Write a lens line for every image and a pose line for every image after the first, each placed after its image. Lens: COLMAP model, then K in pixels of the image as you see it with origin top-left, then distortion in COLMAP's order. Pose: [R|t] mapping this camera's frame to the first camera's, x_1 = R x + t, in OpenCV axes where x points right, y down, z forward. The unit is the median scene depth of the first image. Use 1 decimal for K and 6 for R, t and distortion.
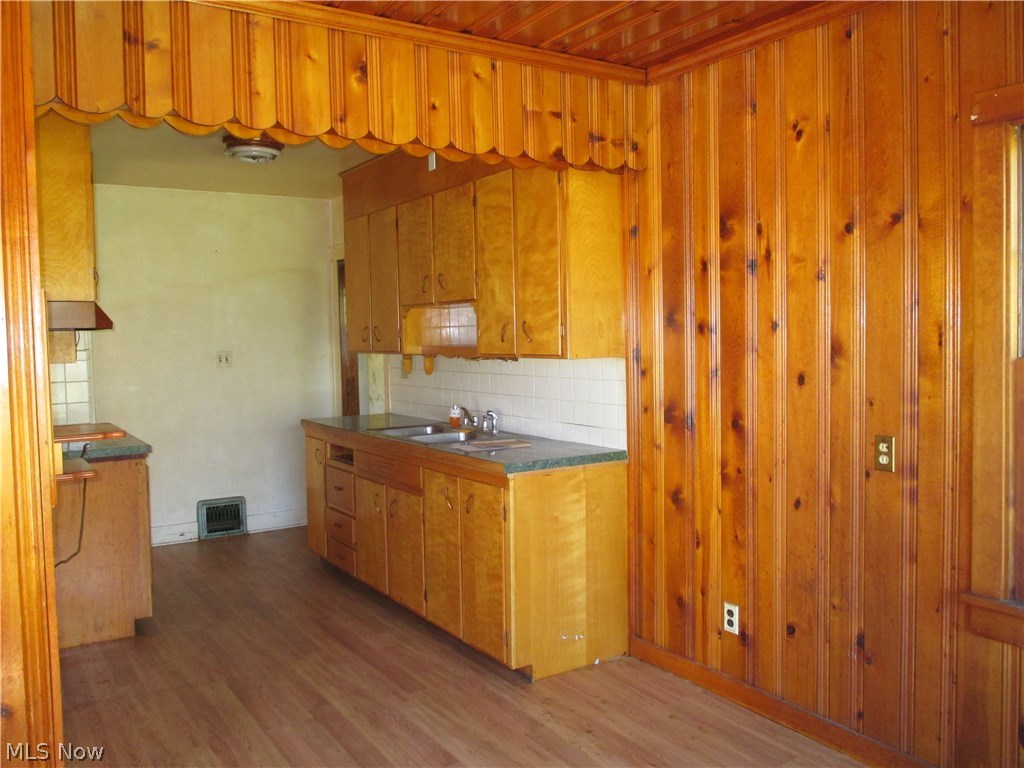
lens RADIAL K [[854.7, 0, 511.5], [0, 854.7, 377.9], [0, 0, 1]] dist [-0.030828, 0.009216]
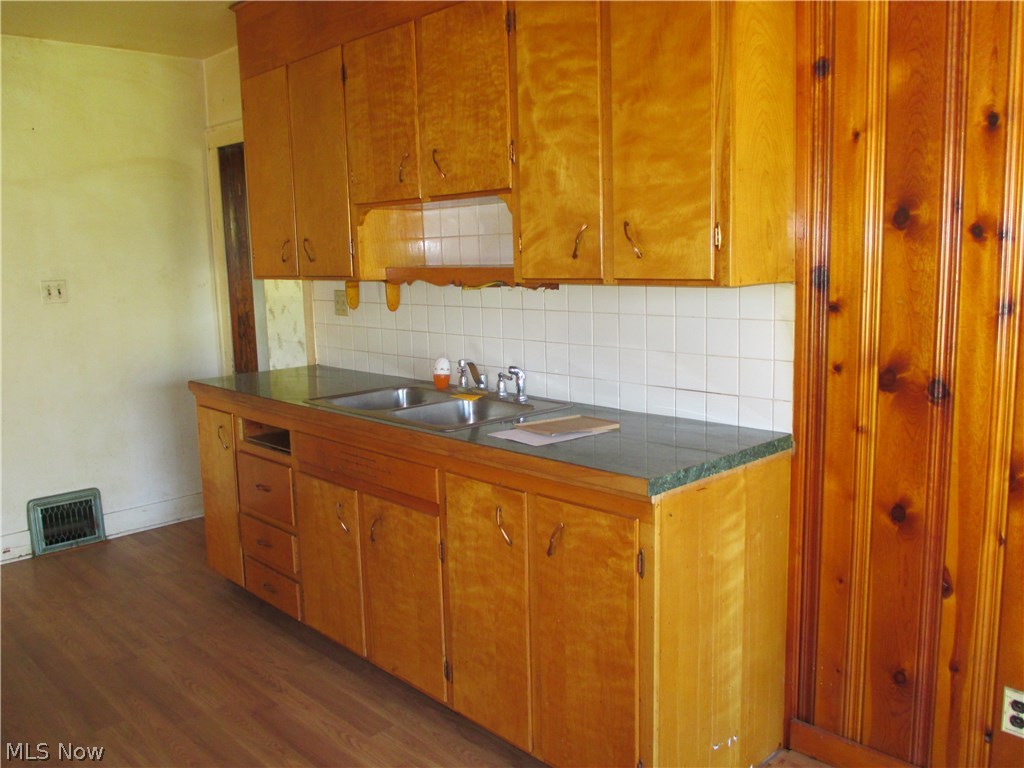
lens RADIAL K [[854.7, 0, 511.5], [0, 854.7, 377.9], [0, 0, 1]] dist [-0.030828, 0.009216]
pose [[0.982355, -0.032320, 0.184214, -0.167554], [0.015702, 0.995730, 0.090964, -0.013888], [-0.186367, -0.086466, 0.978668, 0.416450]]
